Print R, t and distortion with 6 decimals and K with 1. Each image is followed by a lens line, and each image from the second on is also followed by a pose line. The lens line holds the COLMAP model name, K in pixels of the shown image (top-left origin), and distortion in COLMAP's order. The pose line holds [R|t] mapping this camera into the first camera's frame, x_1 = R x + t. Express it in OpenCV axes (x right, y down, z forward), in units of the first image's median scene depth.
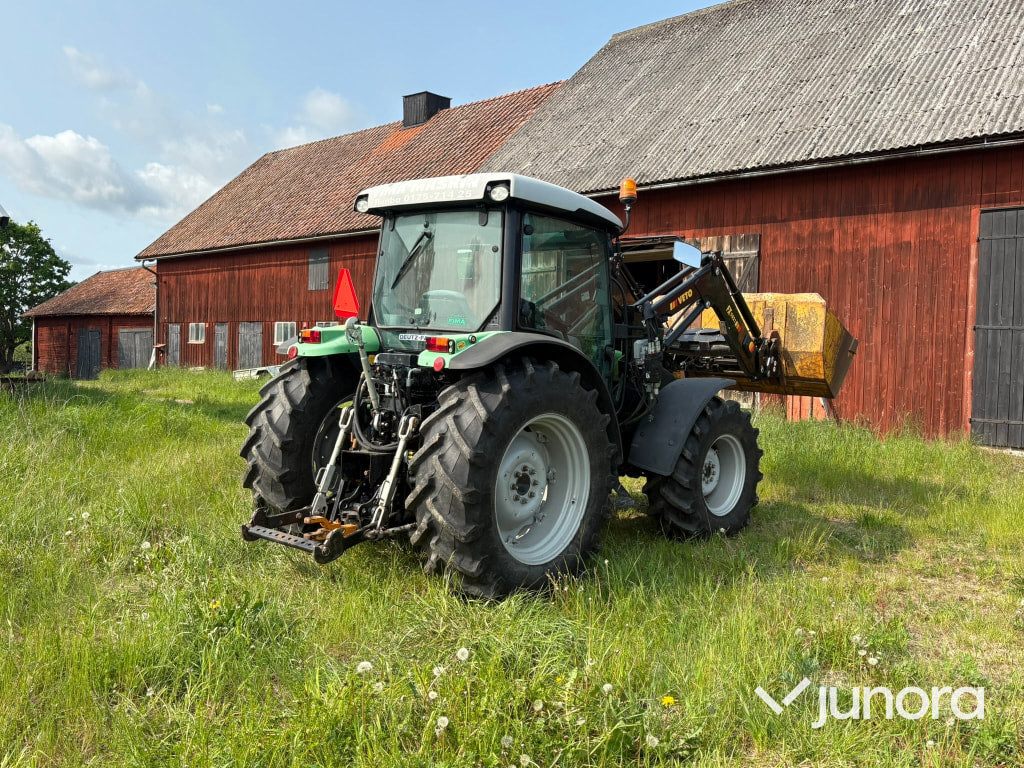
lens RADIAL K [[874.4, 0, 512.3], [0, 874.4, 384.9], [0, 0, 1]] dist [0.028252, -0.011797]
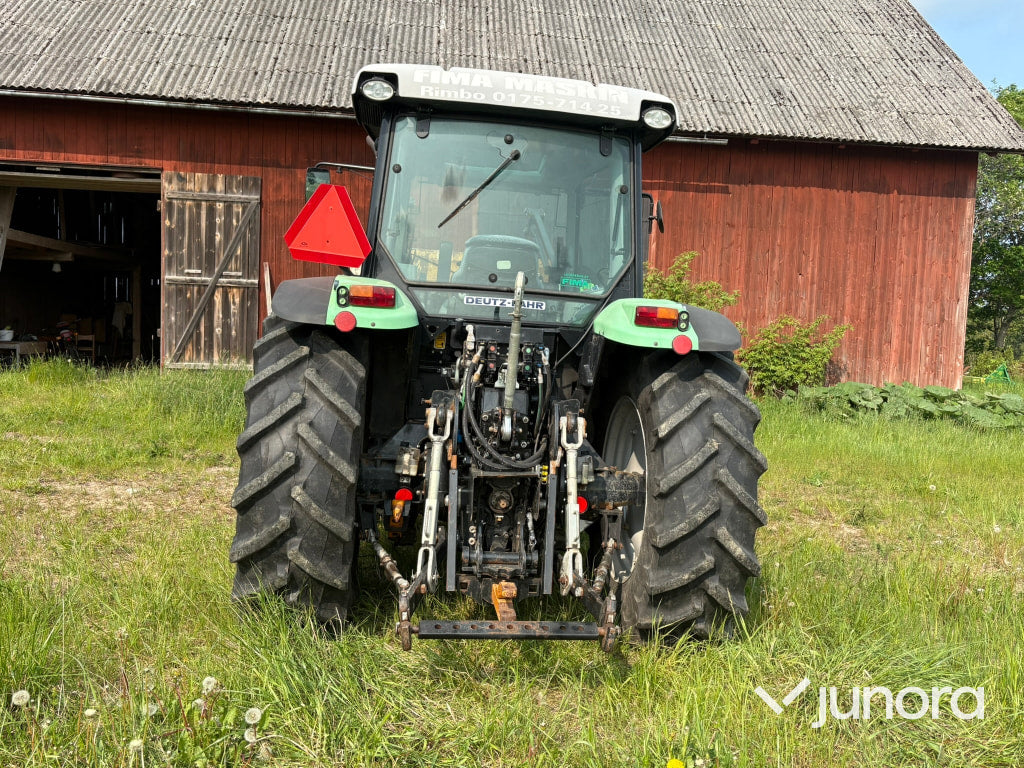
lens RADIAL K [[874.4, 0, 510.3], [0, 874.4, 385.4], [0, 0, 1]] dist [0.028252, -0.011797]
pose [[0.677463, -0.044903, 0.734185, -0.224100], [0.002184, 0.998253, 0.059038, -0.010394], [-0.735553, -0.038393, 0.676378, 0.187497]]
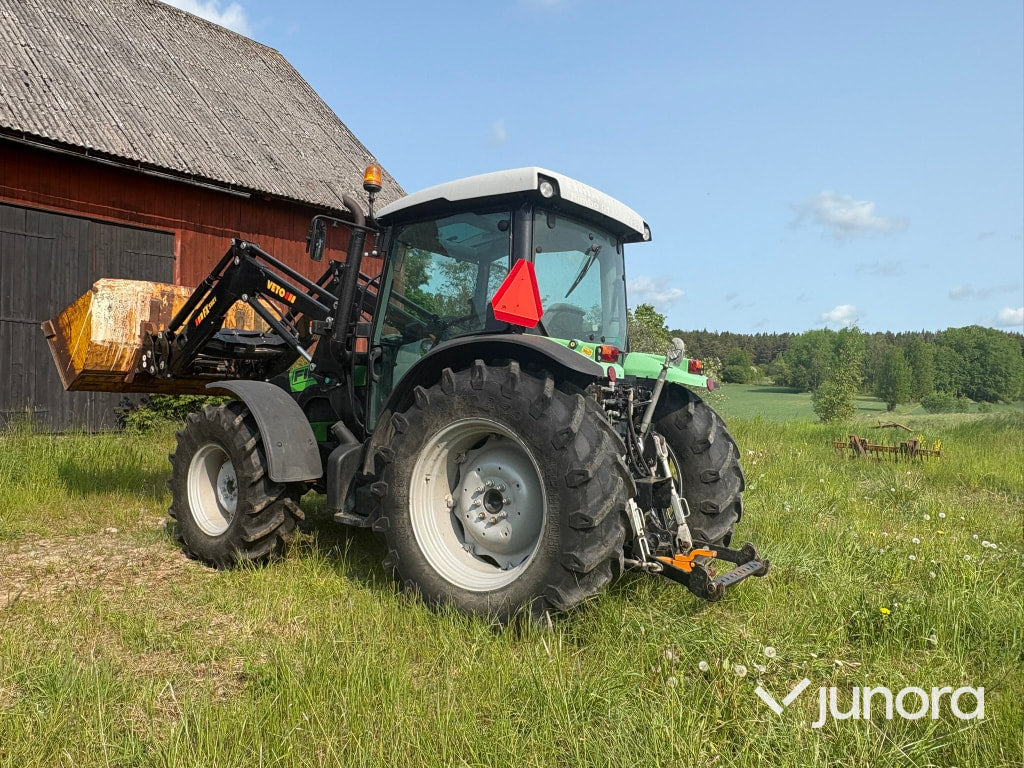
lens RADIAL K [[795.8, 0, 469.7], [0, 795.8, 382.1], [0, 0, 1]] dist [-0.020567, 0.023895]
pose [[-0.065837, -0.035161, 0.997211, -0.348316], [-0.001451, 0.999381, 0.035141, -0.020074], [-0.997829, 0.000867, -0.065847, 0.432602]]
